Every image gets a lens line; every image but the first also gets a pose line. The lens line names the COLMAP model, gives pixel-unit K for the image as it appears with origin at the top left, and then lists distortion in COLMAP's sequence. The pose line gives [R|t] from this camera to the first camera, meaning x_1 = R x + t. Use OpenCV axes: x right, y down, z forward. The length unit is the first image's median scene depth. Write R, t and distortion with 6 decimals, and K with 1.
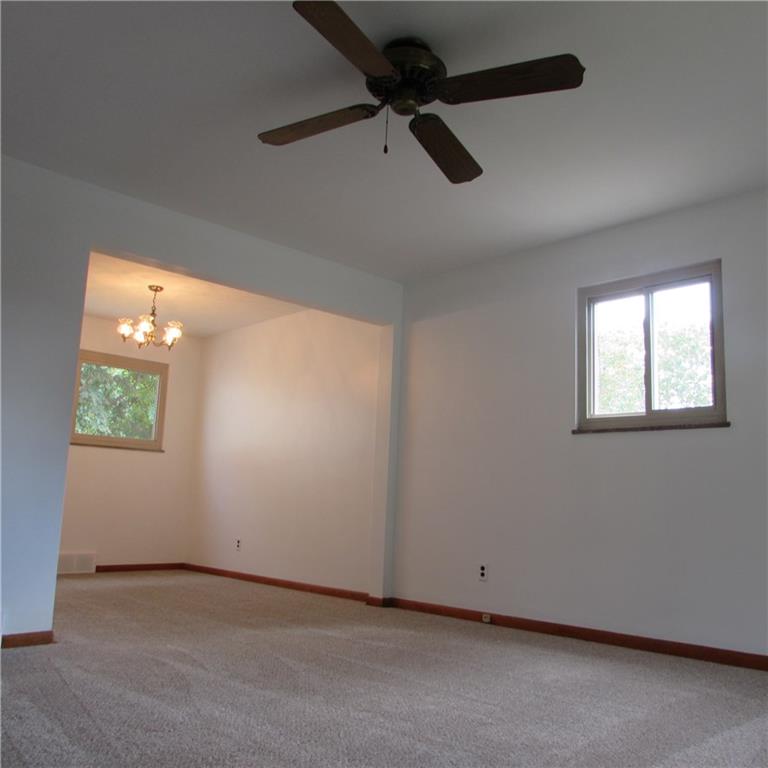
lens RADIAL K [[725.9, 0, 386.1], [0, 725.9, 386.8], [0, 0, 1]] dist [-0.033202, 0.000000]
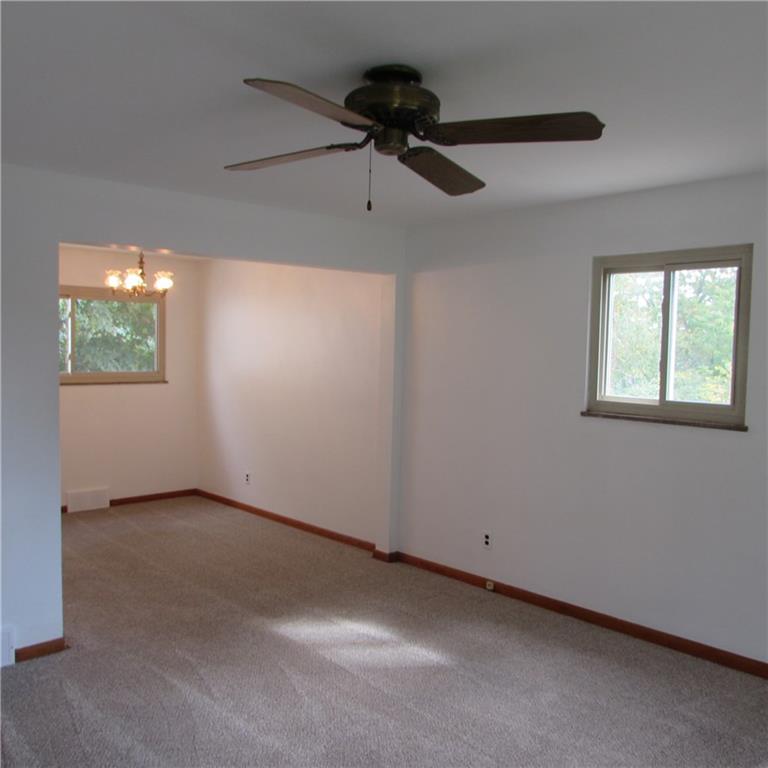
lens RADIAL K [[725.9, 0, 384.7], [0, 725.9, 382.8], [0, 0, 1]] dist [-0.033202, 0.000000]
pose [[0.999566, -0.016908, -0.024134, 0.021288], [0.021606, 0.977452, 0.210050, -0.184531], [0.020038, -0.210481, 0.977393, 0.066995]]
